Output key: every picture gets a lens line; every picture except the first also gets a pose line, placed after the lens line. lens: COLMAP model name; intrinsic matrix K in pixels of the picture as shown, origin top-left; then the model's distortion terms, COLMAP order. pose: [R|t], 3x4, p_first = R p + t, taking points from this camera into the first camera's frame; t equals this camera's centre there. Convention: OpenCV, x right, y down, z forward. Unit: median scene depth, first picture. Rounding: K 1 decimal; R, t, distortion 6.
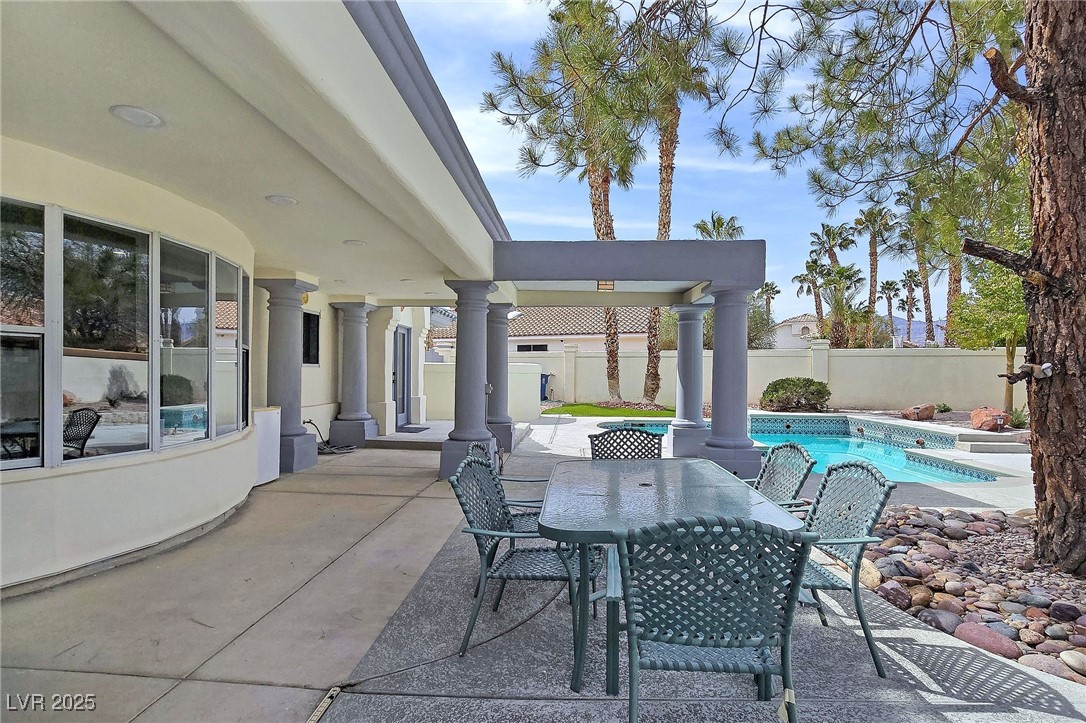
lens RADIAL K [[566.7, 0, 531.7], [0, 566.7, 378.0], [0, 0, 1]] dist [-0.002671, -0.000628]
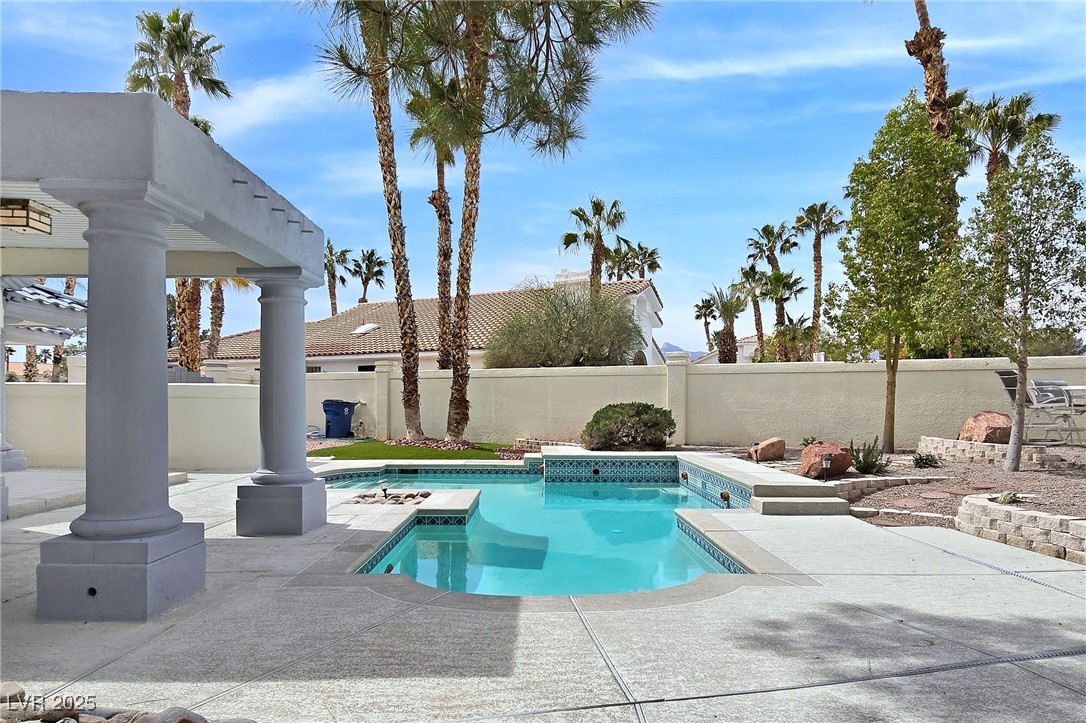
lens RADIAL K [[649.3, 0, 549.1], [0, 649.3, 410.2], [0, 0, 1]] dist [0.040935, -0.047086]
pose [[0.995320, -0.006558, 0.096408, 0.247178], [0.006558, 0.999978, 0.000317, 0.006710], [-0.096408, 0.000317, 0.995342, 0.158596]]
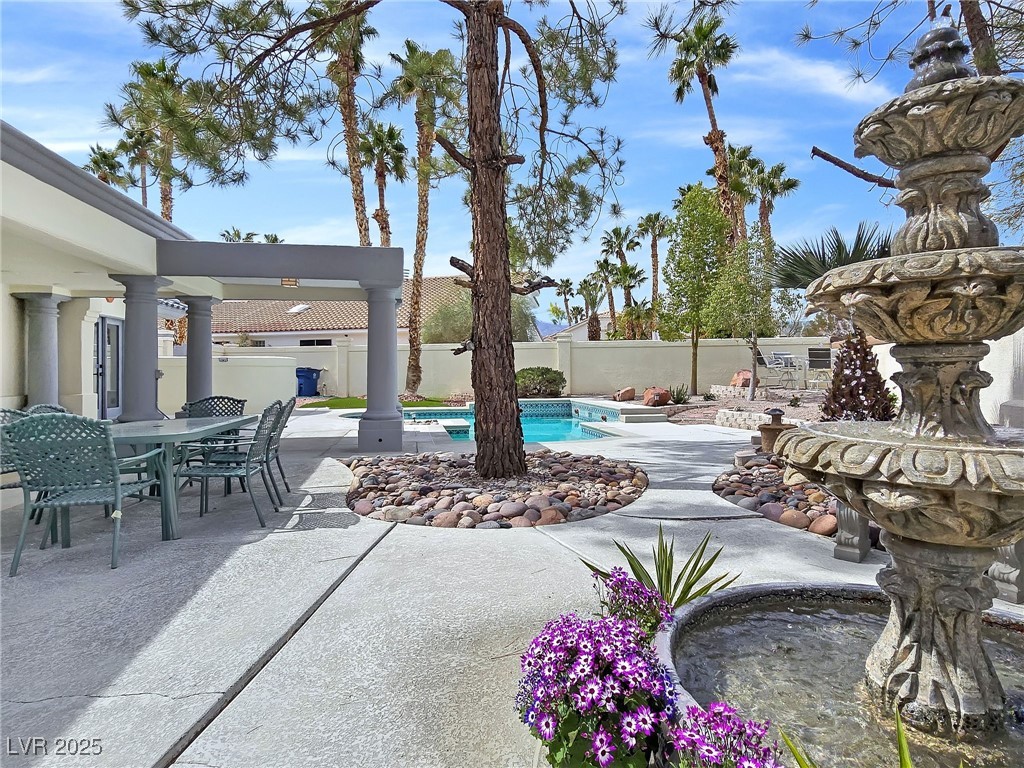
lens RADIAL K [[607.1, 0, 510.3], [0, 607.1, 359.2], [0, 0, 1]] dist [0.000707, -0.002092]
pose [[0.969697, -0.010525, 0.244085, 0.113027], [0.017699, 0.999473, -0.027217, 0.012942], [-0.243670, 0.030712, 0.969372, -0.113222]]
